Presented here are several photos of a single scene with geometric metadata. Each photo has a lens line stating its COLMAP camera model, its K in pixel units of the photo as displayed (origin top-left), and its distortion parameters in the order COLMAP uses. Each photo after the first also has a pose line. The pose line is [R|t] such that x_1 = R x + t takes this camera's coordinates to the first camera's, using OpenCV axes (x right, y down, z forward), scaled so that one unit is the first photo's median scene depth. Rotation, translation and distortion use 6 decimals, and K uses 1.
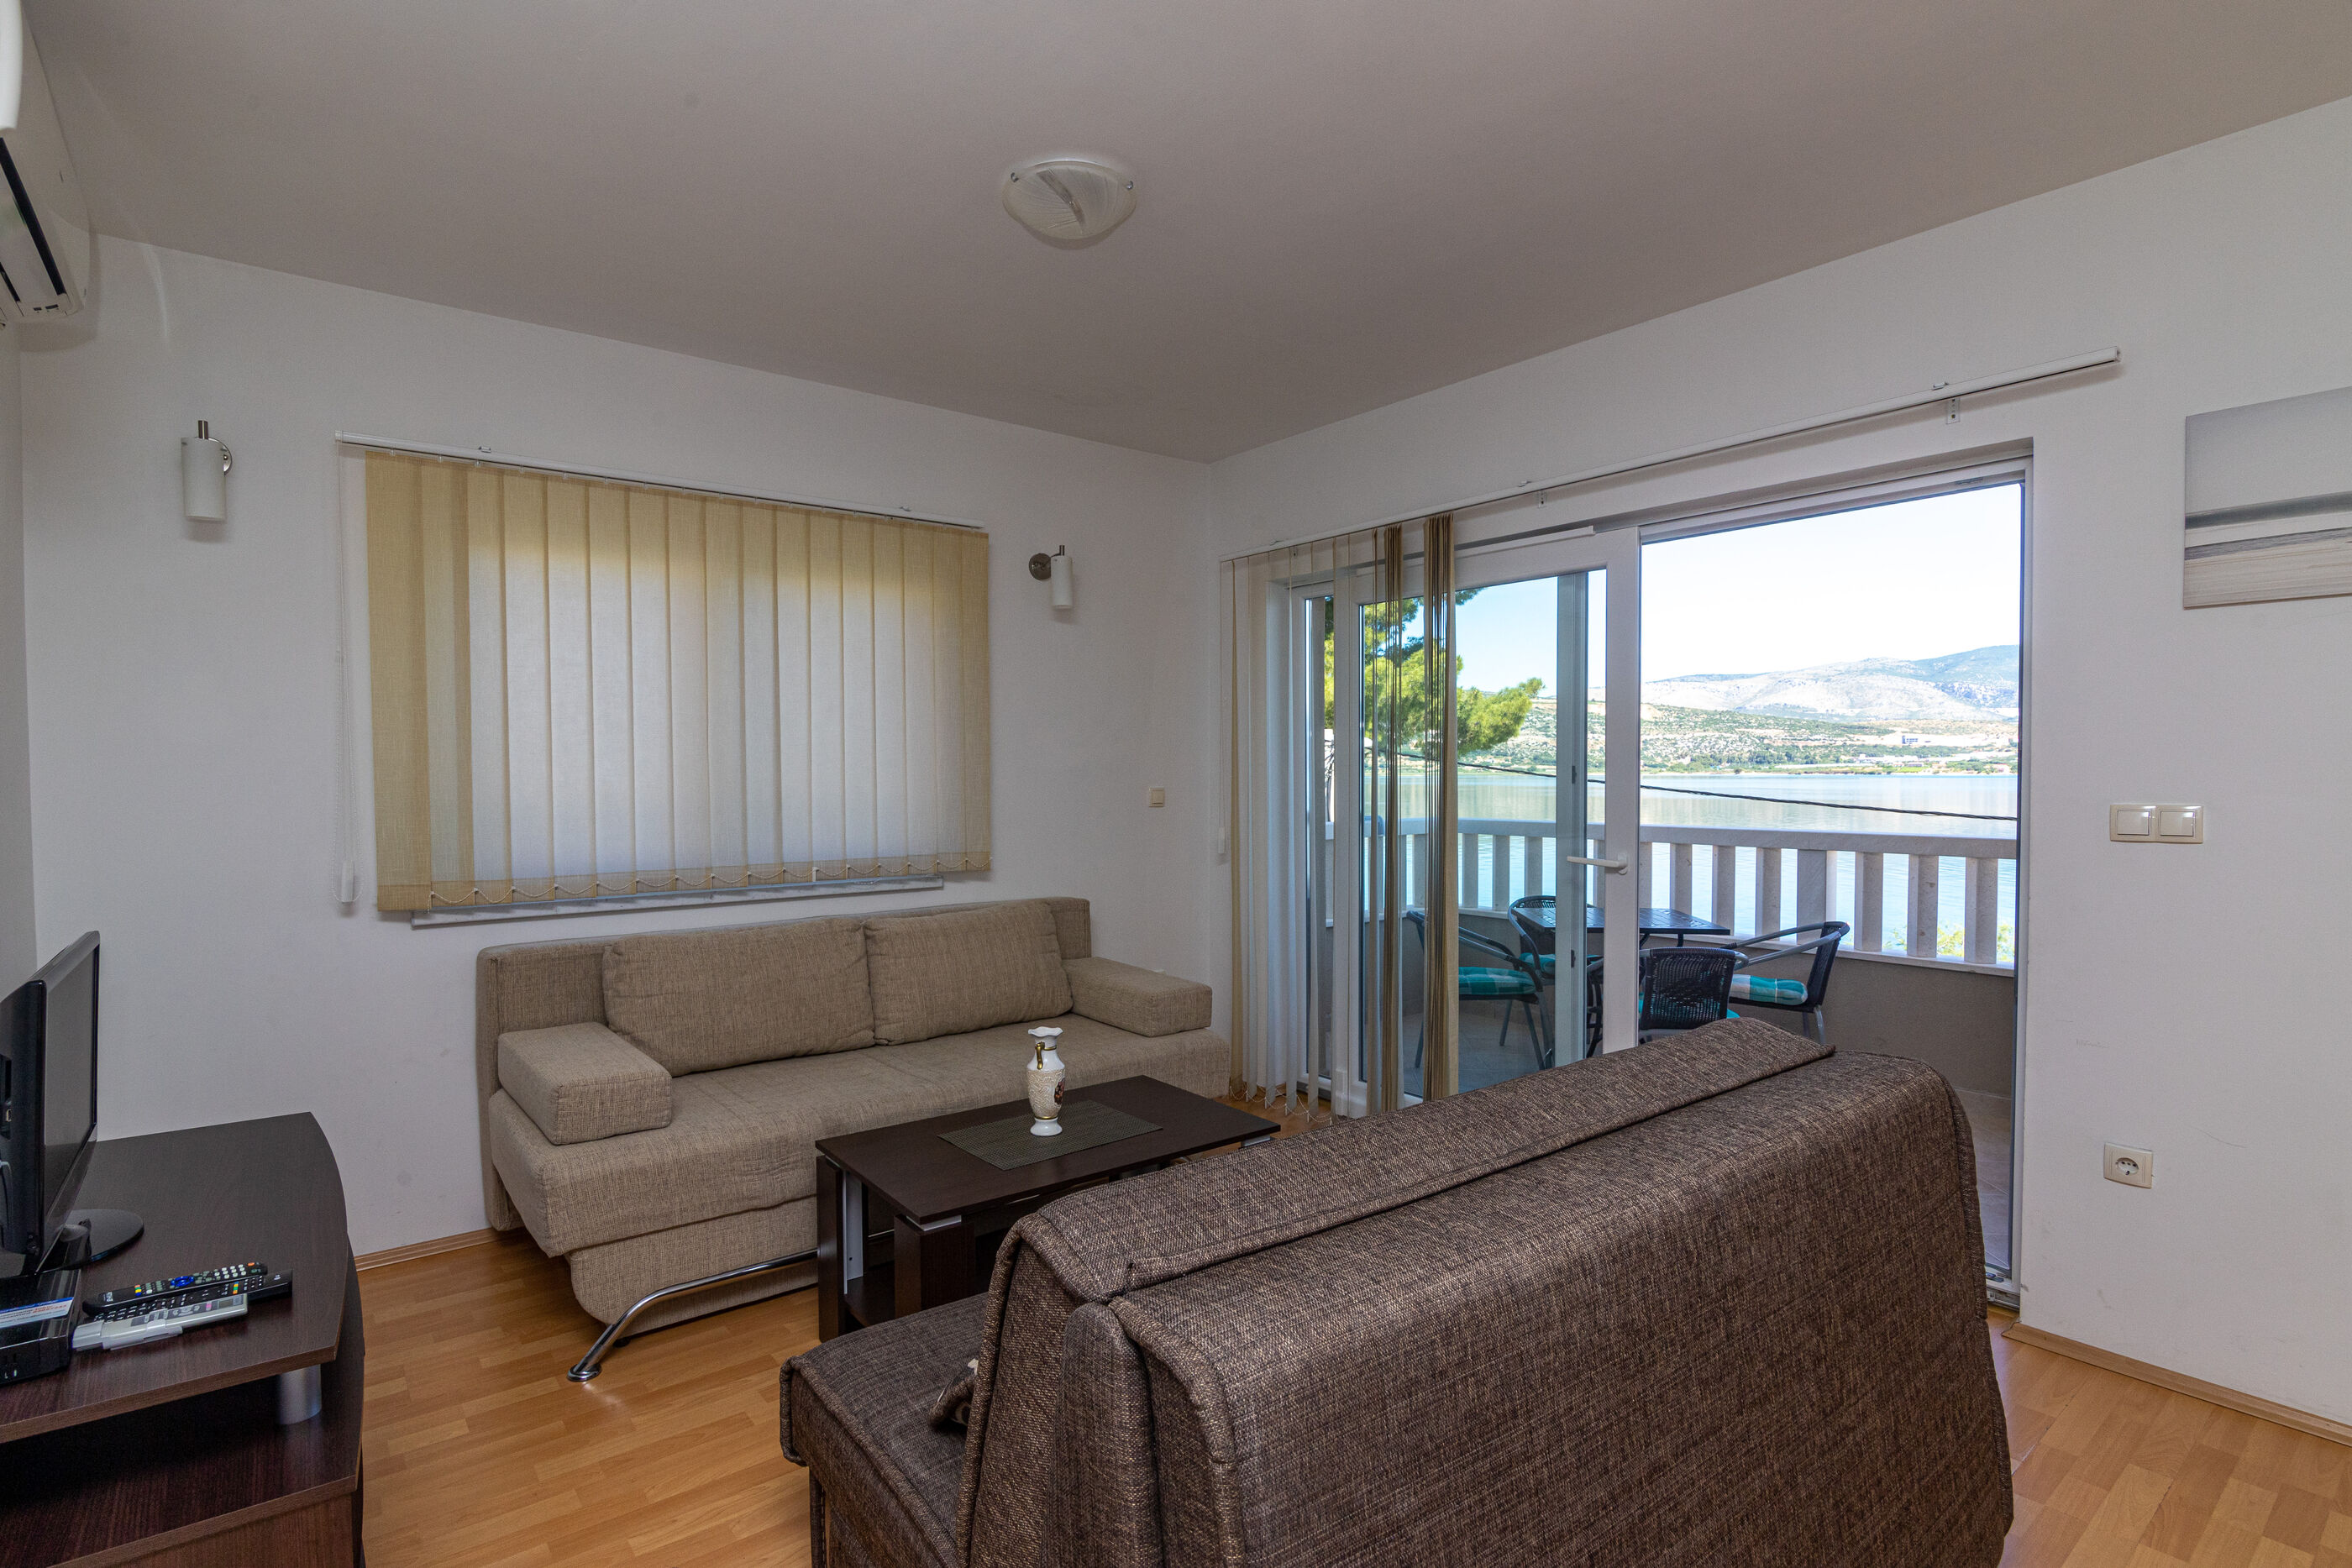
lens RADIAL K [[1115.0, 0, 1093.7], [0, 1115.0, 795.5], [0, 0, 1]] dist [0.013188, 0.000298]
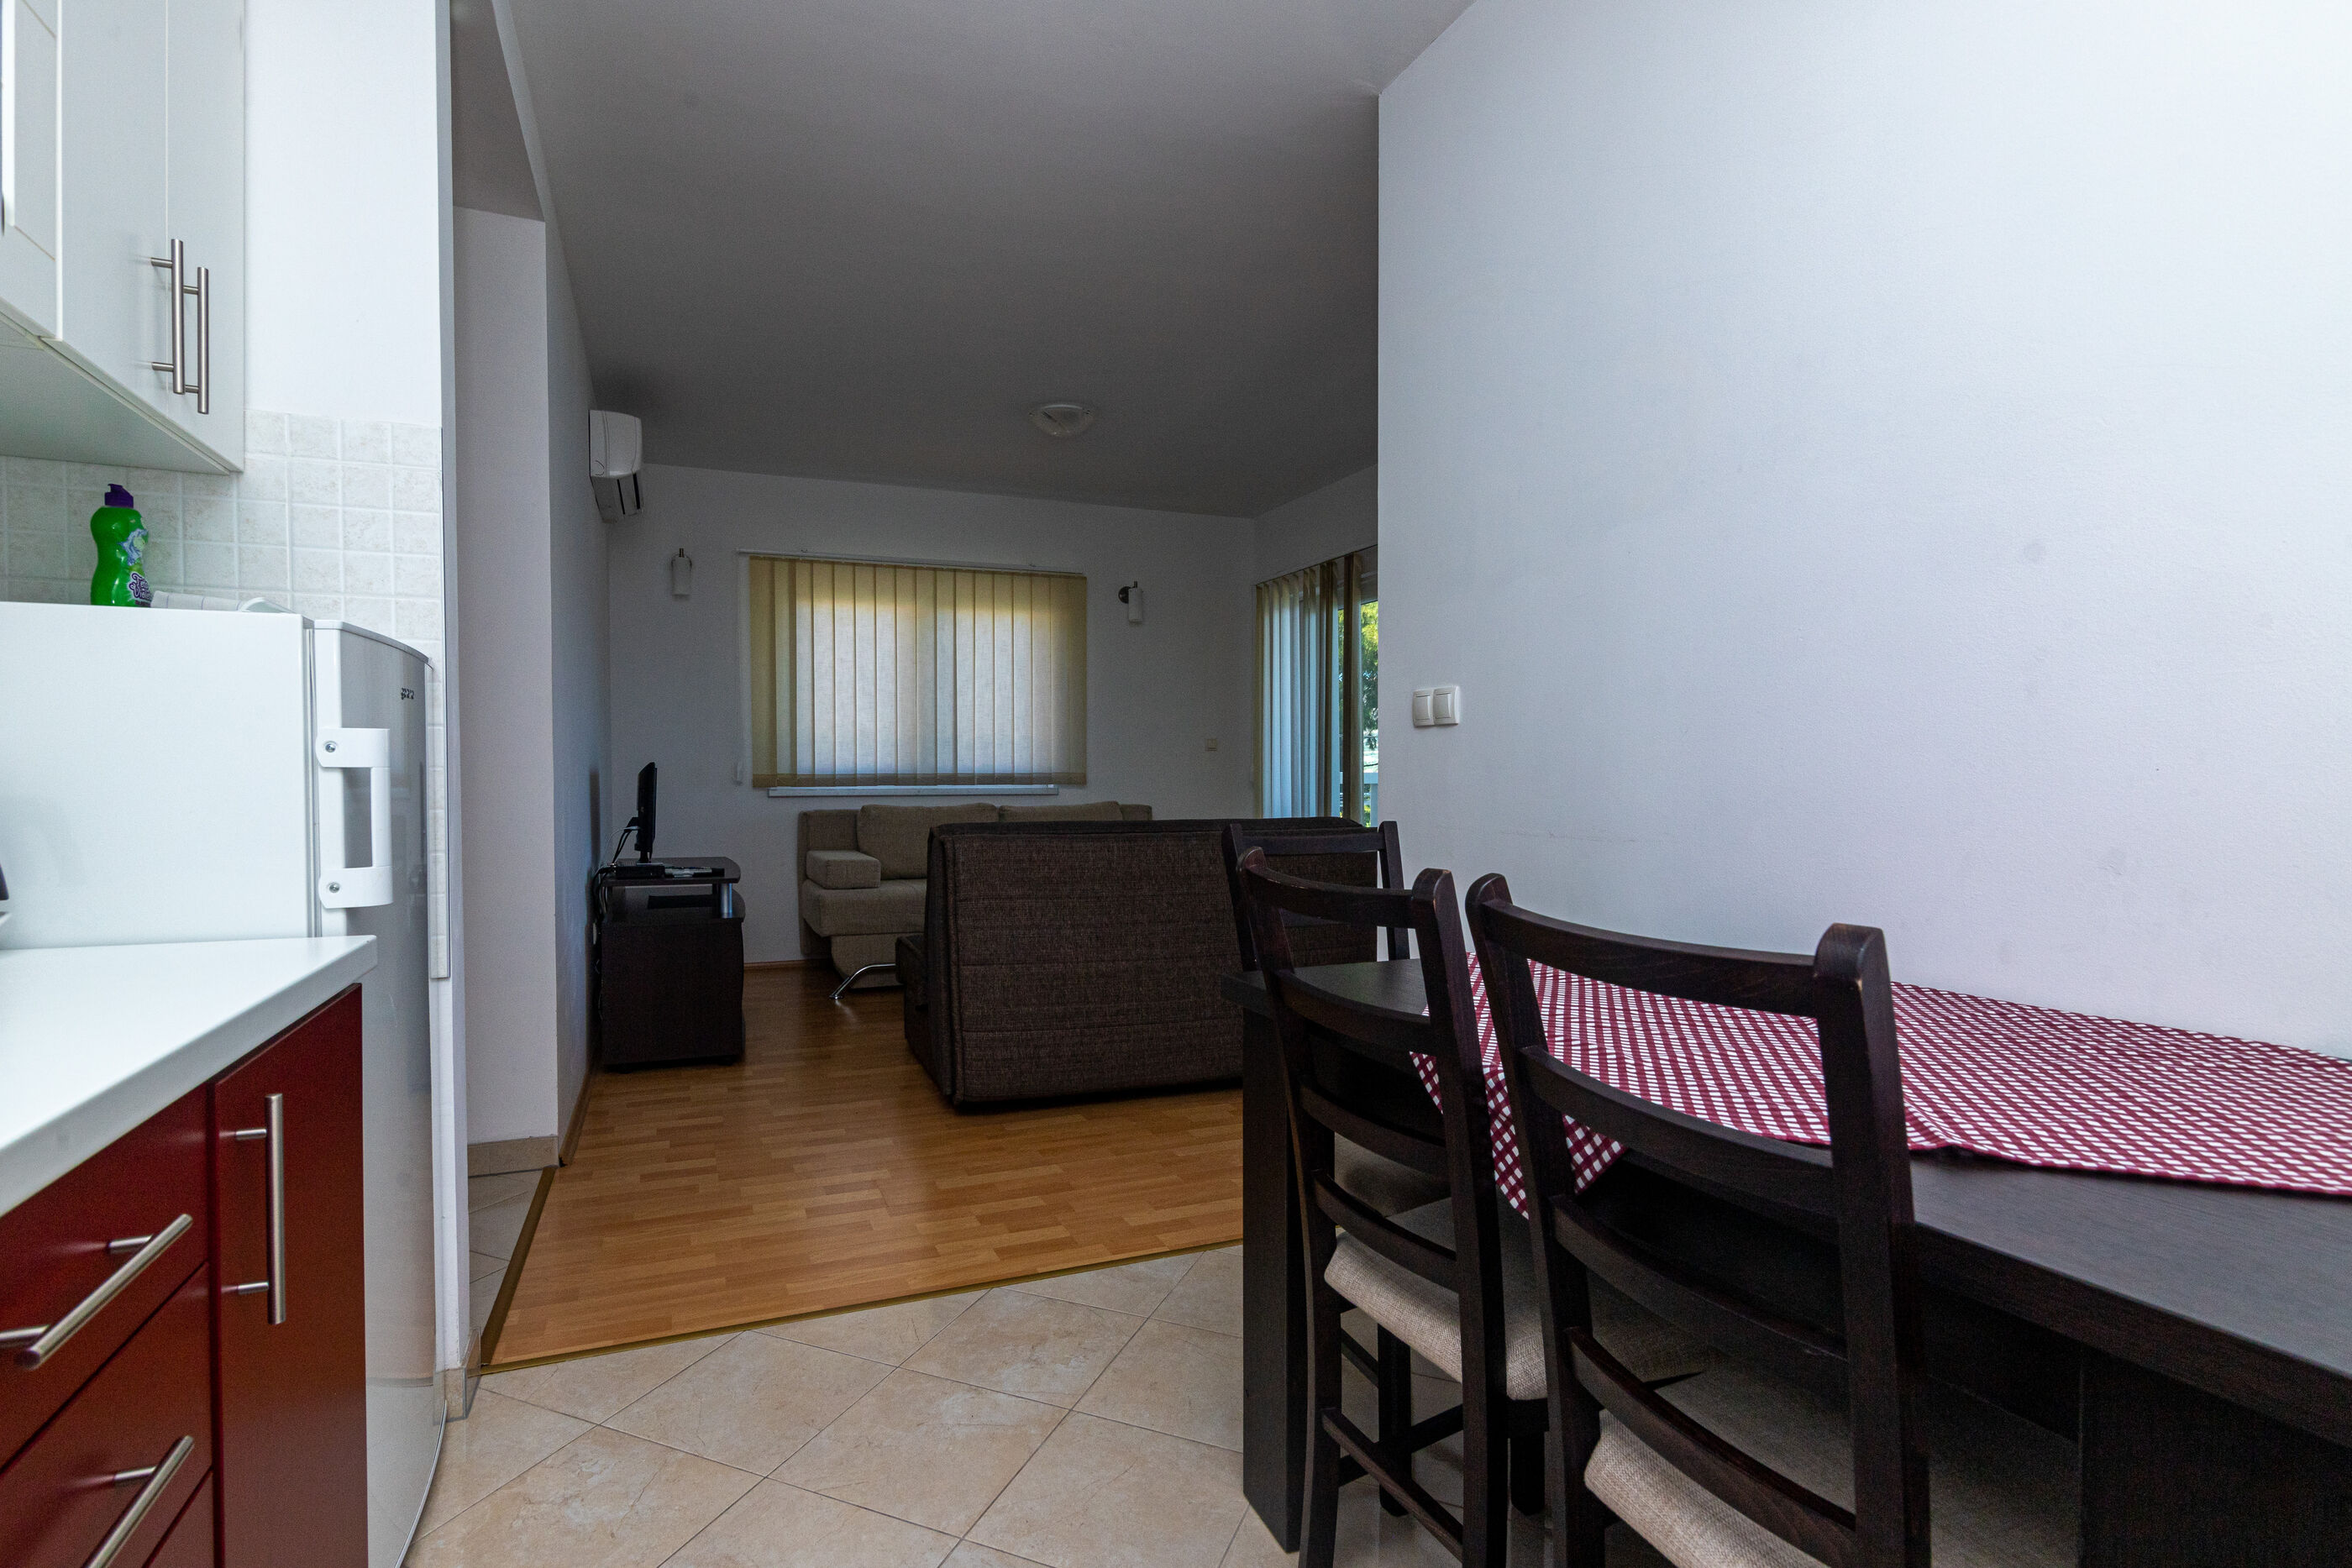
lens RADIAL K [[1130.1, 0, 1159.0], [0, 1130.1, 796.1], [0, 0, 1]] dist [0.001804, -0.000562]
pose [[0.974446, 0.006462, -0.224530, 0.465406], [-0.006990, 0.999974, -0.001555, 0.107866], [0.224514, 0.003085, 0.974466, -0.714913]]
